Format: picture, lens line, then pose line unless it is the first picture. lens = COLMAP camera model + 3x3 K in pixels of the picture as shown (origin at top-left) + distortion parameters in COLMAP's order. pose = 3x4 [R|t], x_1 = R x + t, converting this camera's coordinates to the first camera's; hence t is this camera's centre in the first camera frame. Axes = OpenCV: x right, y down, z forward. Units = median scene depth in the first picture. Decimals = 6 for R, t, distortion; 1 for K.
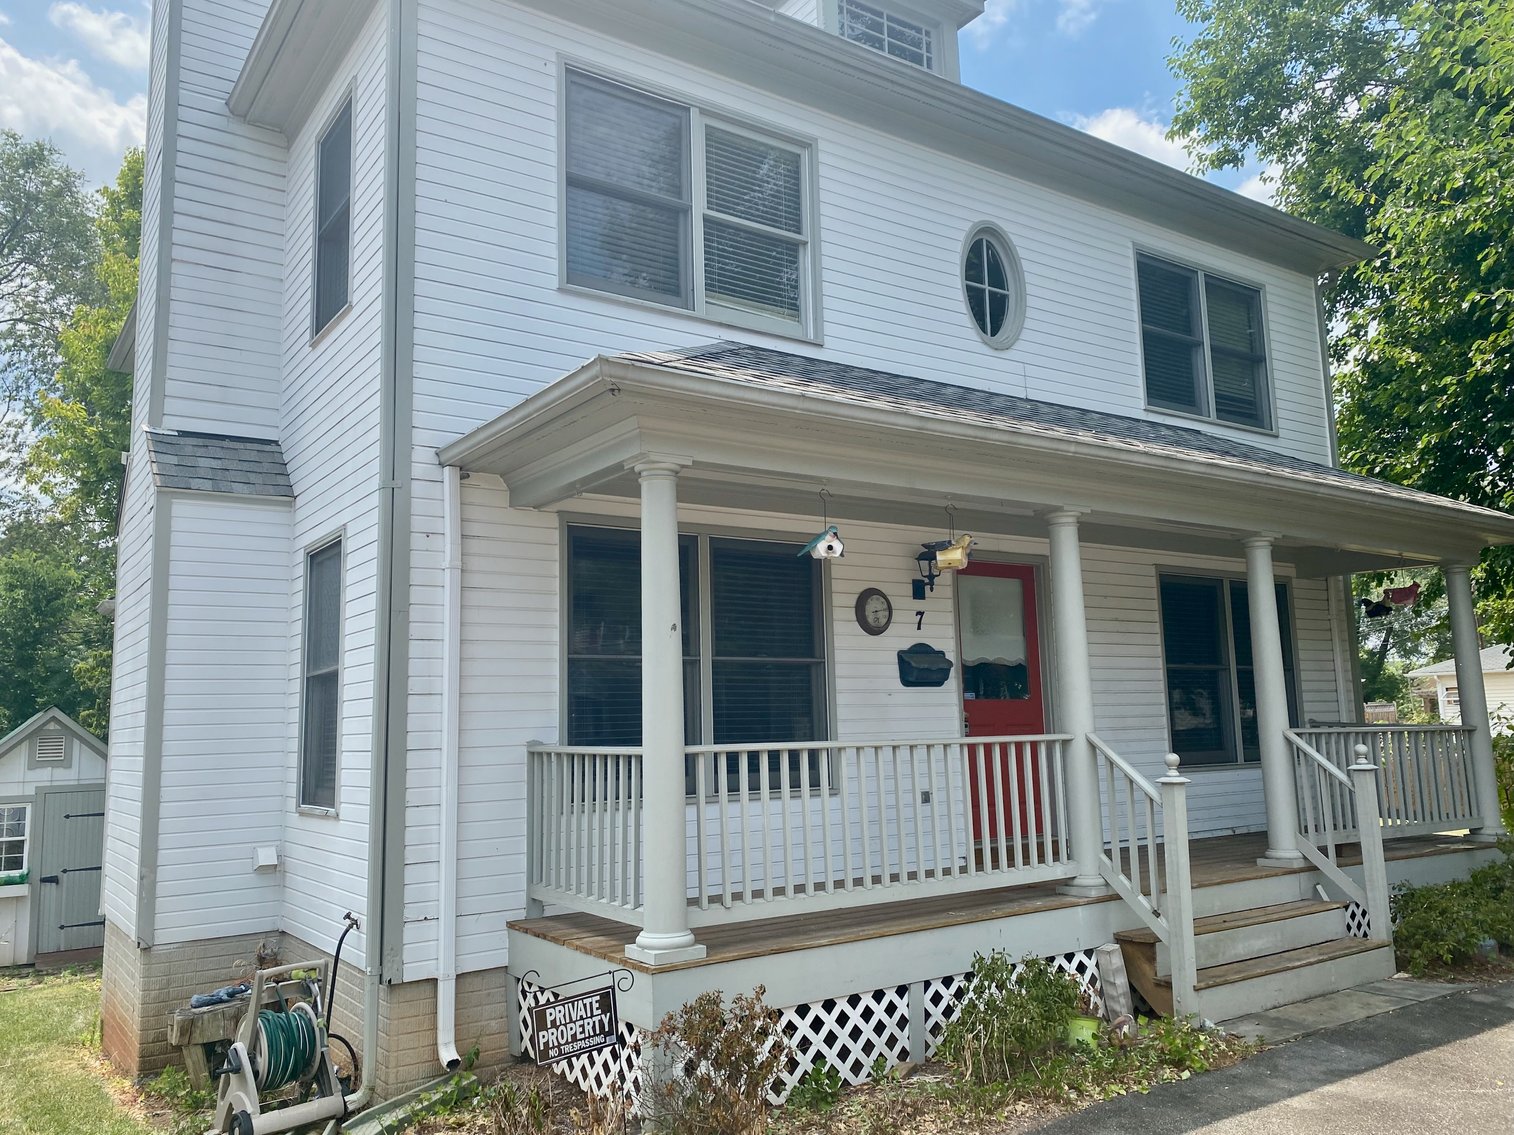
lens RADIAL K [[1172.1, 0, 757.0], [0, 1172.1, 560.5], [0, 0, 1]] dist [0.065345, -0.072435]
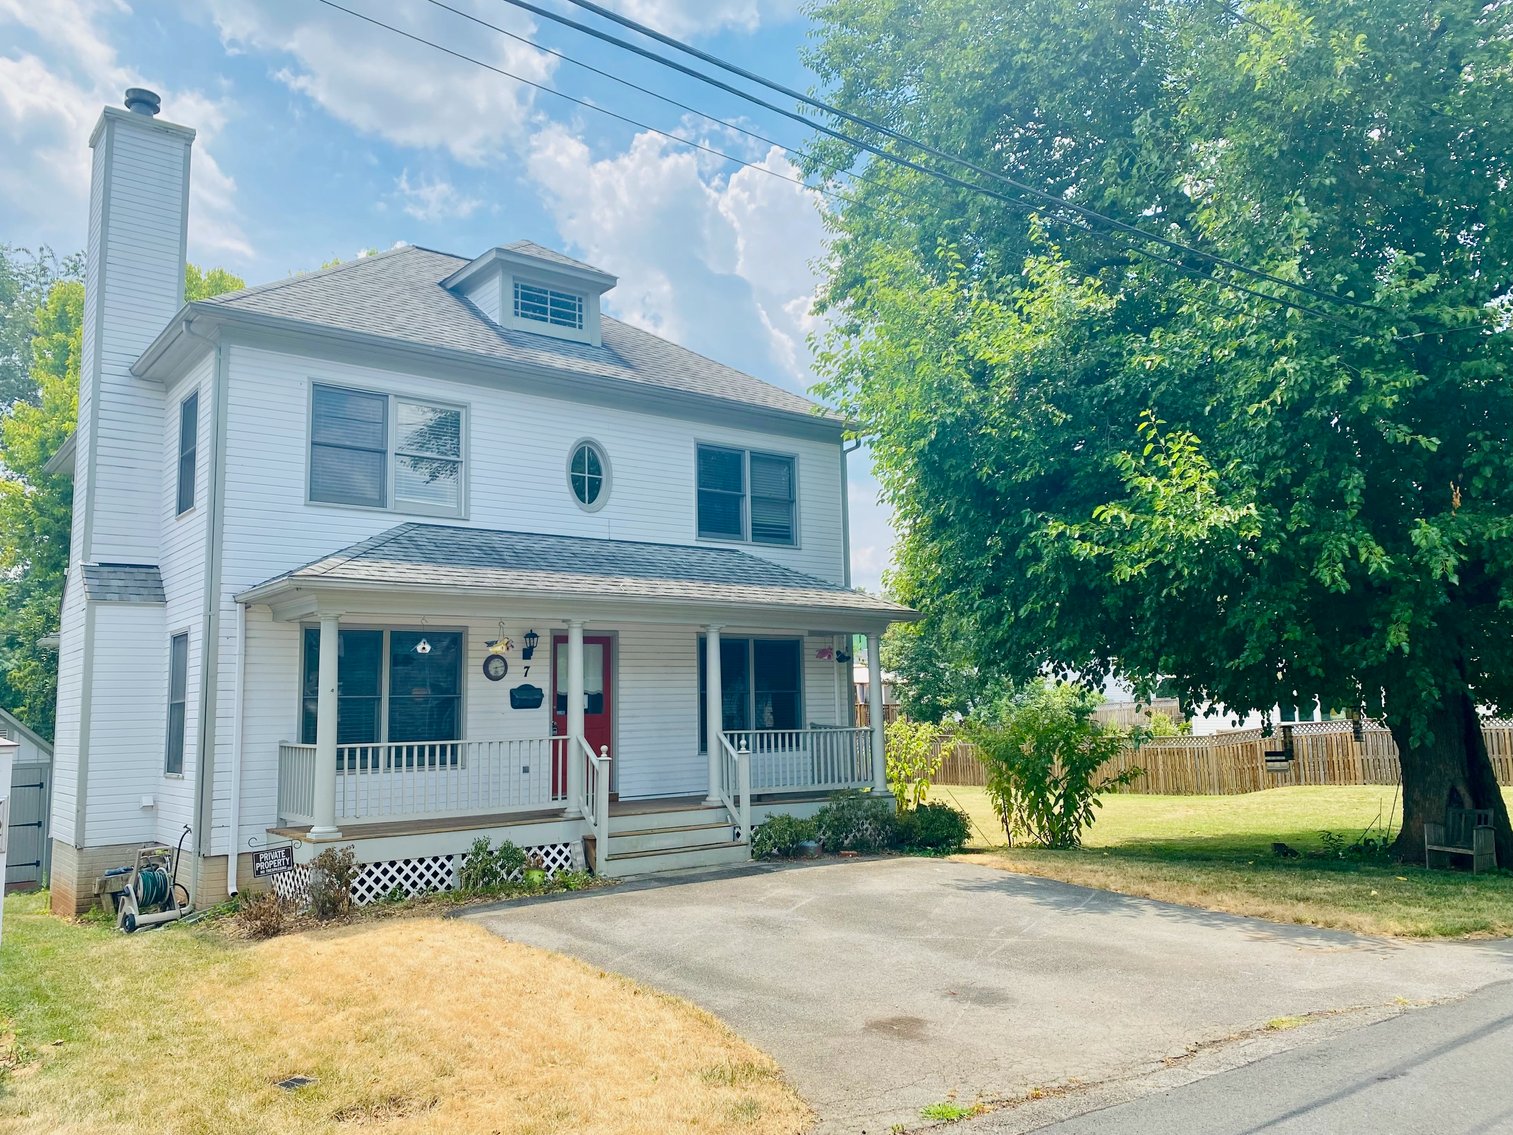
lens RADIAL K [[1171.4, 0, 742.7], [0, 1171.4, 562.4], [0, 0, 1]] dist [0.065345, -0.072435]
pose [[0.998642, 0.013736, 0.050261, 0.405107], [-0.014501, 0.999784, 0.014900, -0.158251], [-0.050045, -0.015609, 0.998625, -0.865577]]
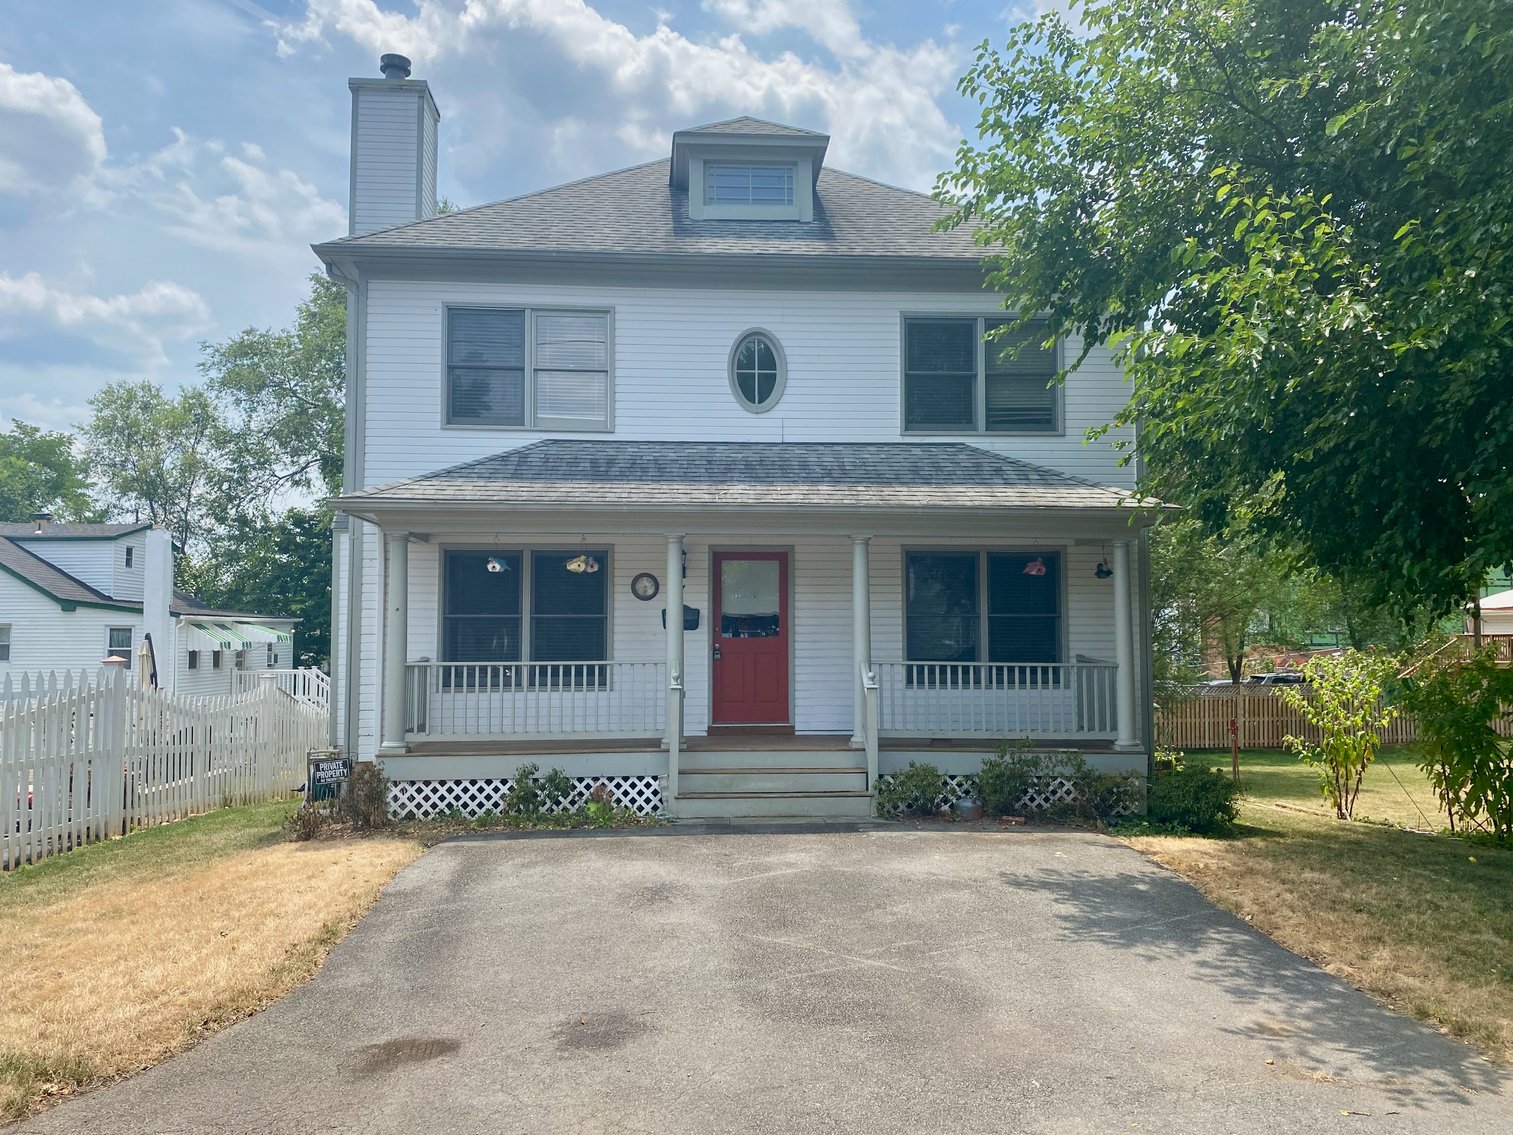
lens RADIAL K [[1171.4, 0, 749.6], [0, 1171.4, 568.6], [0, 0, 1]] dist [0.065345, -0.072435]
pose [[0.862472, -0.004453, -0.506085, 1.145431], [0.050390, 0.995748, 0.077112, -0.111602], [0.503590, -0.092008, 0.859030, -0.405395]]
